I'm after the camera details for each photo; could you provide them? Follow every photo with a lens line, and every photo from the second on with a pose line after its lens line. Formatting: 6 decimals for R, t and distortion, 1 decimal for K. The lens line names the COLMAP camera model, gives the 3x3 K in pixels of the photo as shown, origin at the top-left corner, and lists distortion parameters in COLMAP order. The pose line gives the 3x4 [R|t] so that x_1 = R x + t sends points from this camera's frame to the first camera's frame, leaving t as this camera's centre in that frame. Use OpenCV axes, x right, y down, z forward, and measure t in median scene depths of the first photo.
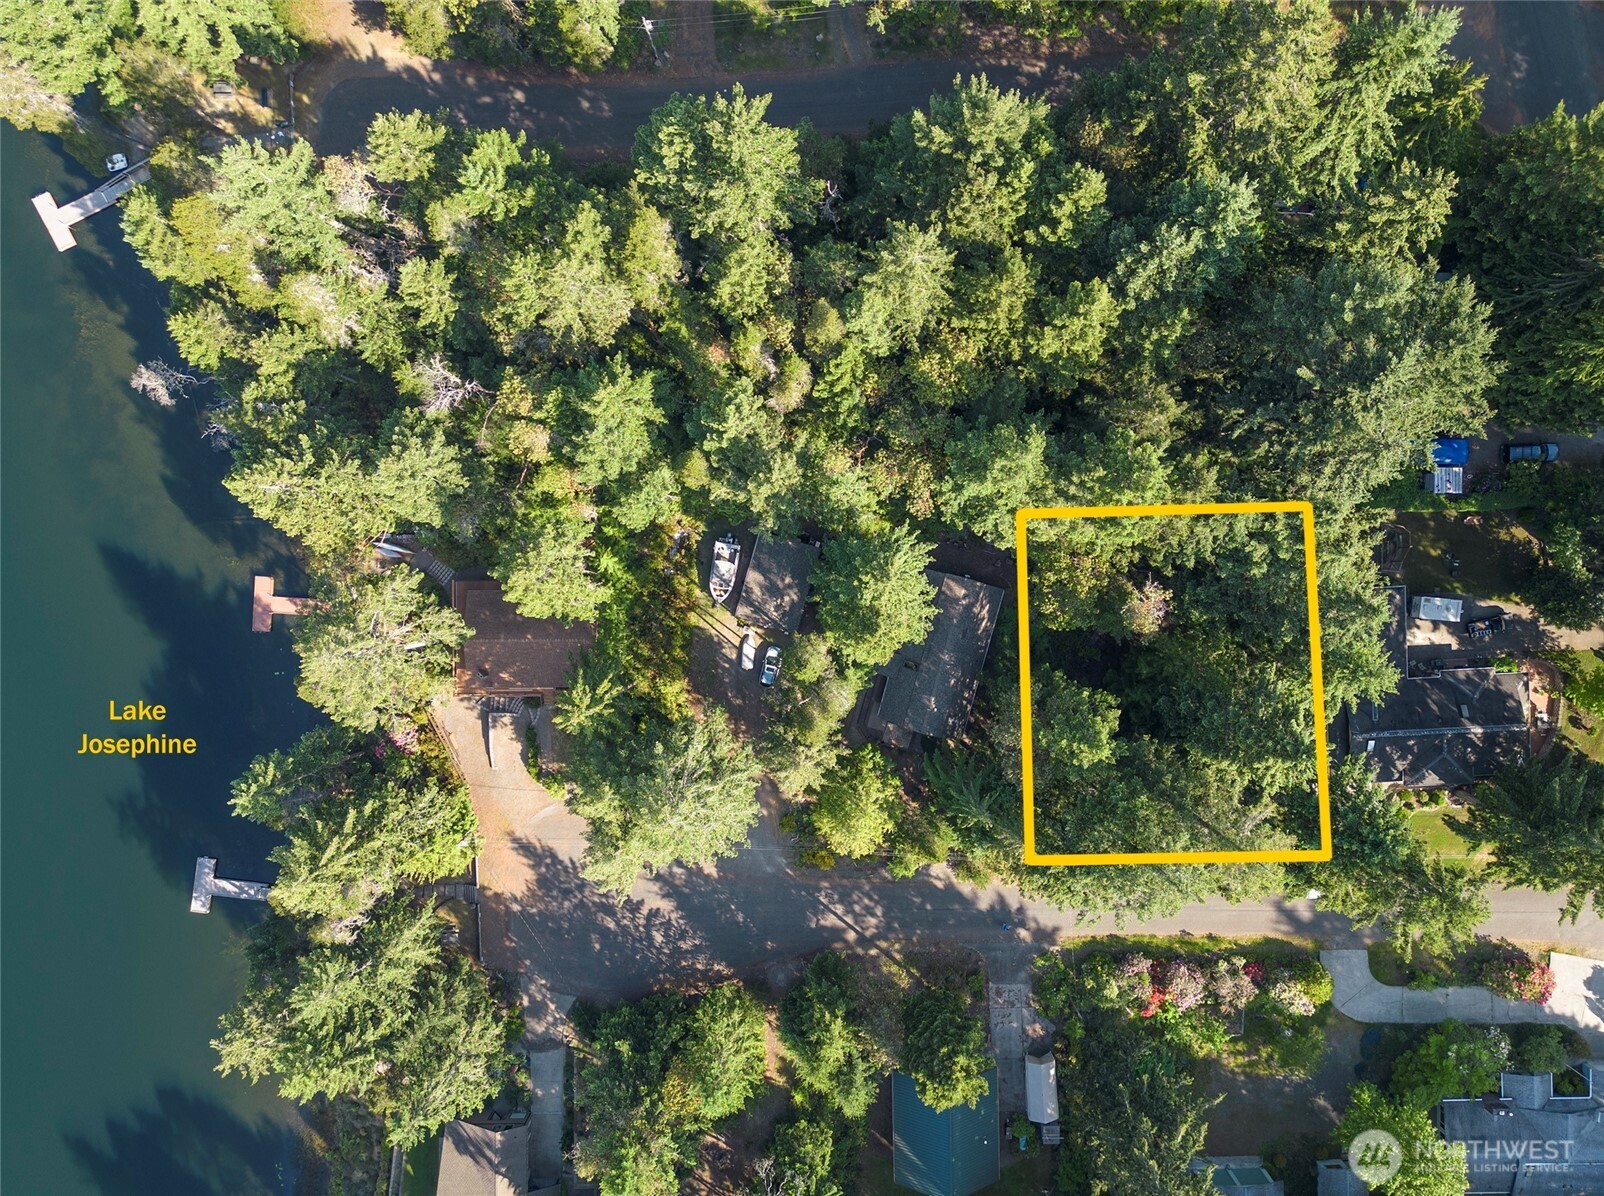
lens RADIAL K [[1119.8, 0, 816.7], [0, 1119.8, 597.9], [0, 0, 1]] dist [0.090883, -0.021175]
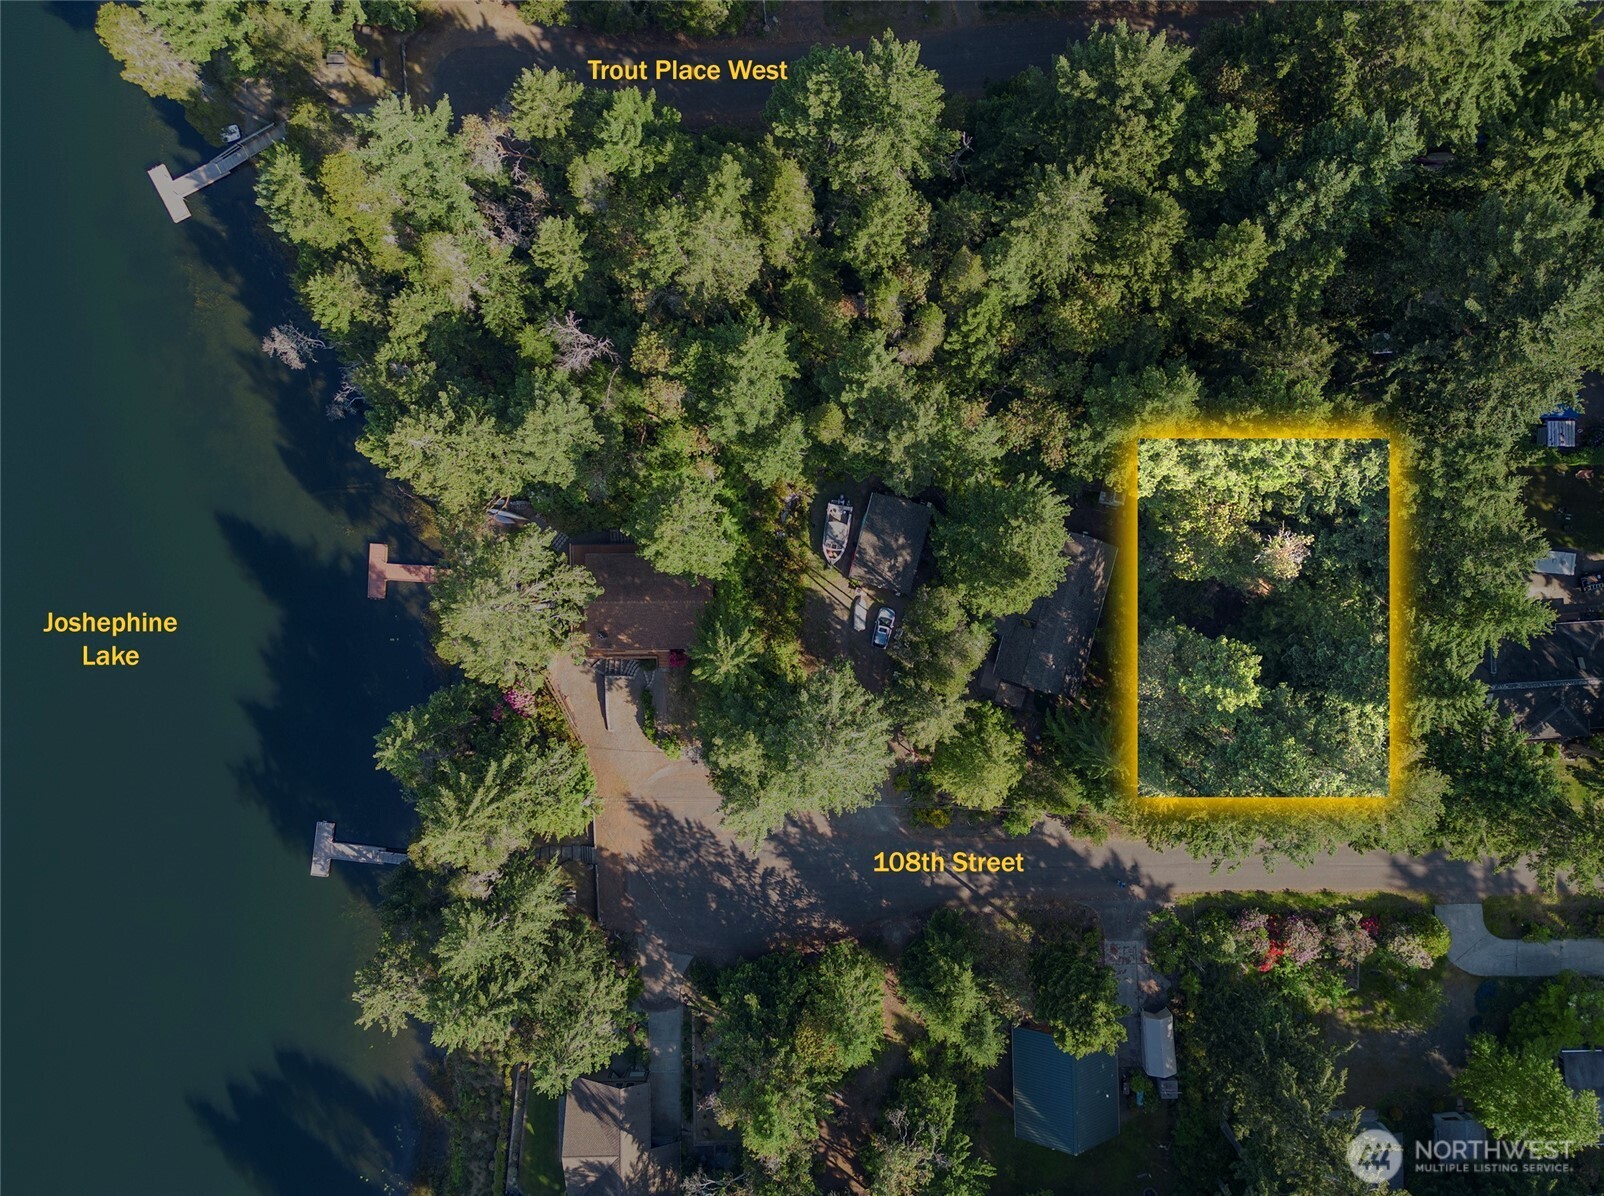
lens RADIAL K [[1119.8, 0, 738.3], [0, 1119.8, 635.0], [0, 0, 1]] dist [0.090883, -0.021175]
pose [[0.999836, -0.009371, 0.015527, -0.197977], [0.009486, 0.999928, -0.007315, 0.078862], [-0.015457, 0.007461, 0.999853, -0.005169]]
